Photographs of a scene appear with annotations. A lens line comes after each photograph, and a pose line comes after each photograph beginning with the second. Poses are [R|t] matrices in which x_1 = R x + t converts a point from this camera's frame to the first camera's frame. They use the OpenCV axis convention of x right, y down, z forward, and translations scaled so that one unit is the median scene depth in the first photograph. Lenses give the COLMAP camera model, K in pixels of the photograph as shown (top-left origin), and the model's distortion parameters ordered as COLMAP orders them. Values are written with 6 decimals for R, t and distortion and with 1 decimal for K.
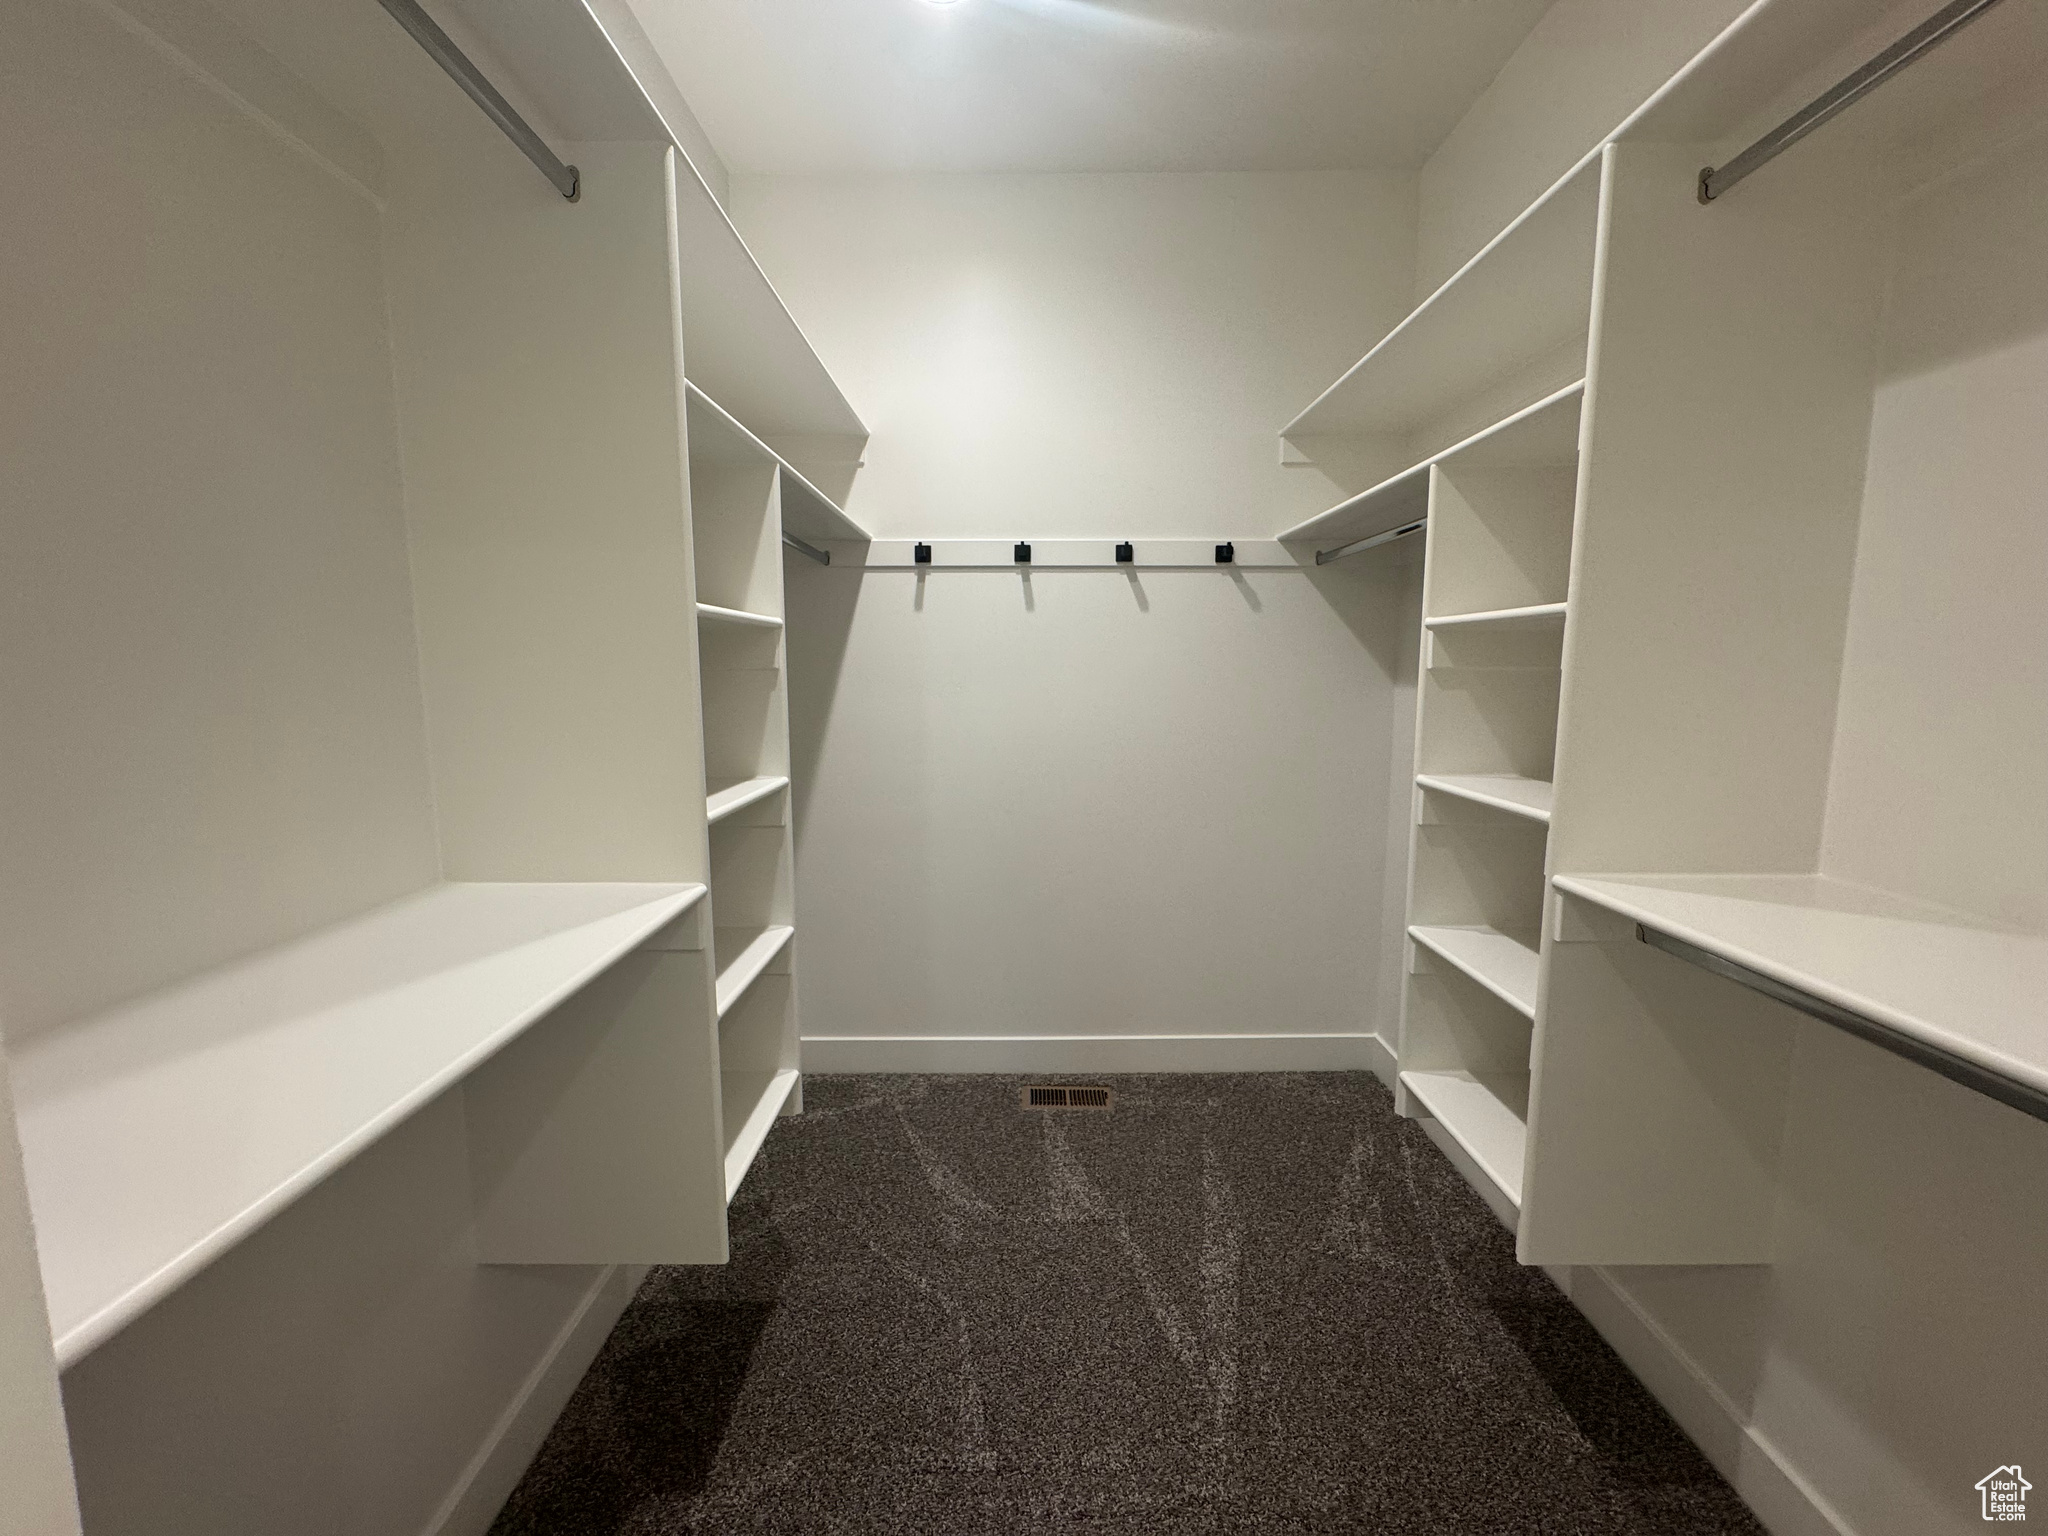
lens RADIAL K [[819.6, 0, 1027.5], [0, 819.6, 770.9], [0, 0, 1]] dist [-0.006711, 0.001863]
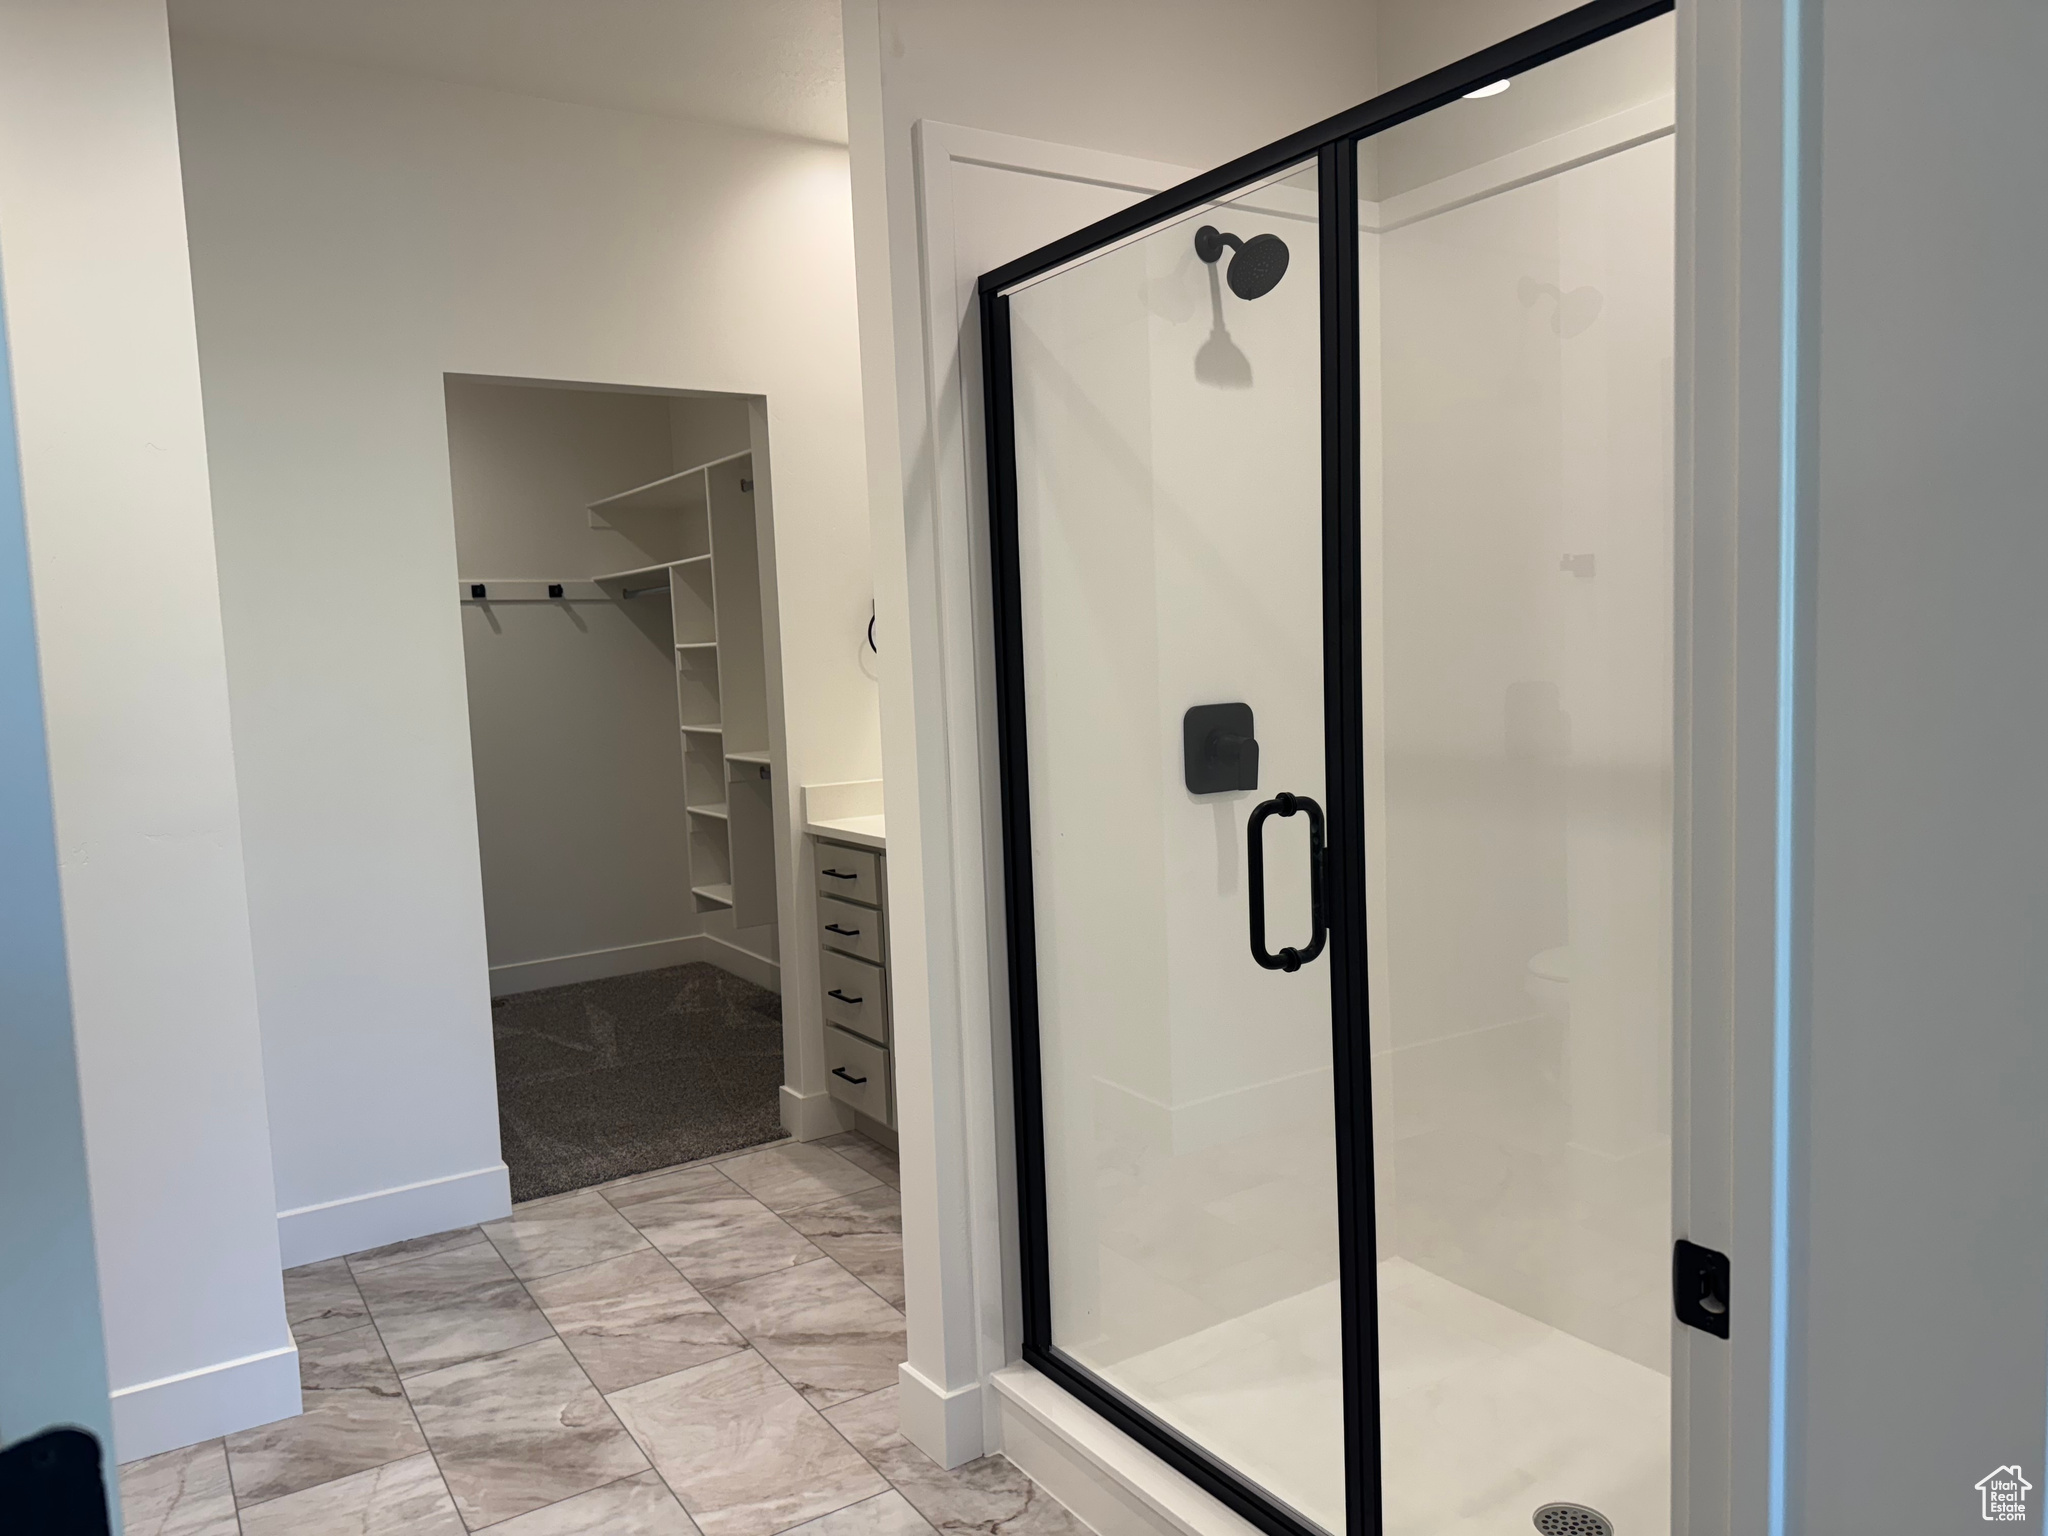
lens RADIAL K [[1447.0, 0, 1029.9], [0, 1447.0, 772.9], [0, 0, 1]] dist [0.051565, -0.068743]
pose [[0.839065, -0.073361, 0.539062, -0.427318], [0.104924, 0.994085, -0.028031, 0.187483], [-0.533817, 0.080080, 0.841800, -1.444485]]
